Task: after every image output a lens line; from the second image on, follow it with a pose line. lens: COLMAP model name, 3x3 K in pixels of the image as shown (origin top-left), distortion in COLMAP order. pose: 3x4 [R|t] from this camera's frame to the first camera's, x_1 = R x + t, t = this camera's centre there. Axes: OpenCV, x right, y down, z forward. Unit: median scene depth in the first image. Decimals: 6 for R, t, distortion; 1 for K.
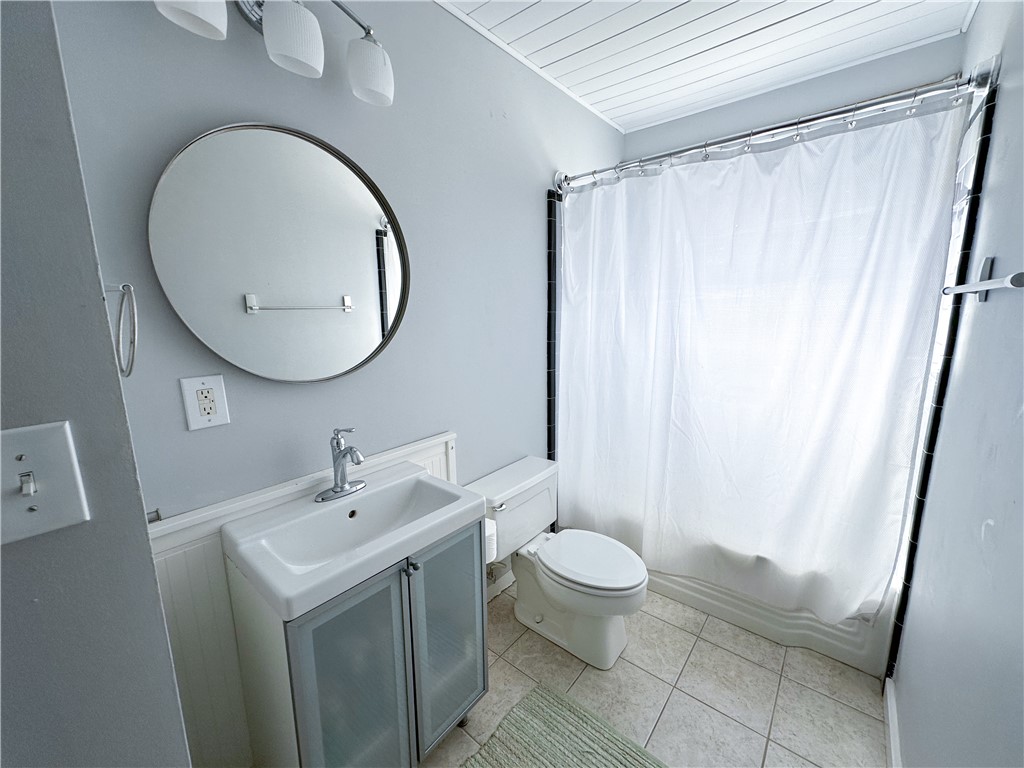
lens RADIAL K [[407.1, 0, 514.1], [0, 407.1, 382.1], [0, 0, 1]] dist [-0.007014, 0.001002]
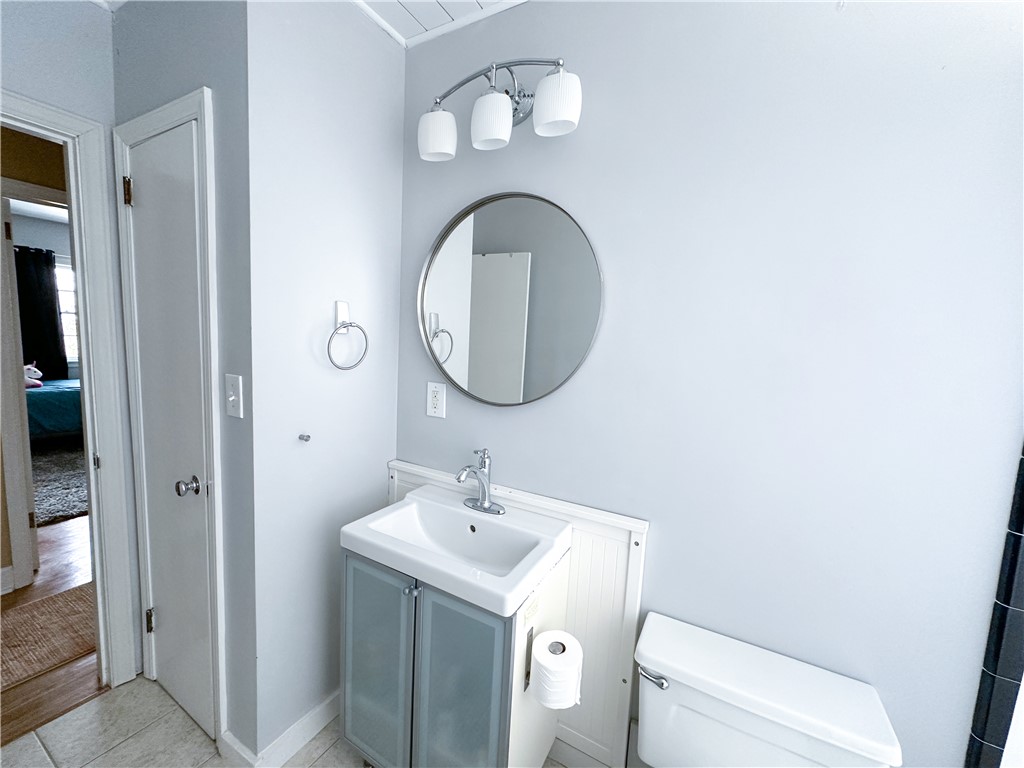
lens RADIAL K [[407.1, 0, 511.7], [0, 407.1, 385.5], [0, 0, 1]] dist [-0.007014, 0.001002]
pose [[0.179502, 0.127779, -0.975424, 0.693653], [-0.220411, 0.971545, 0.086710, -0.179381], [0.958748, 0.199430, 0.202558, 0.886390]]
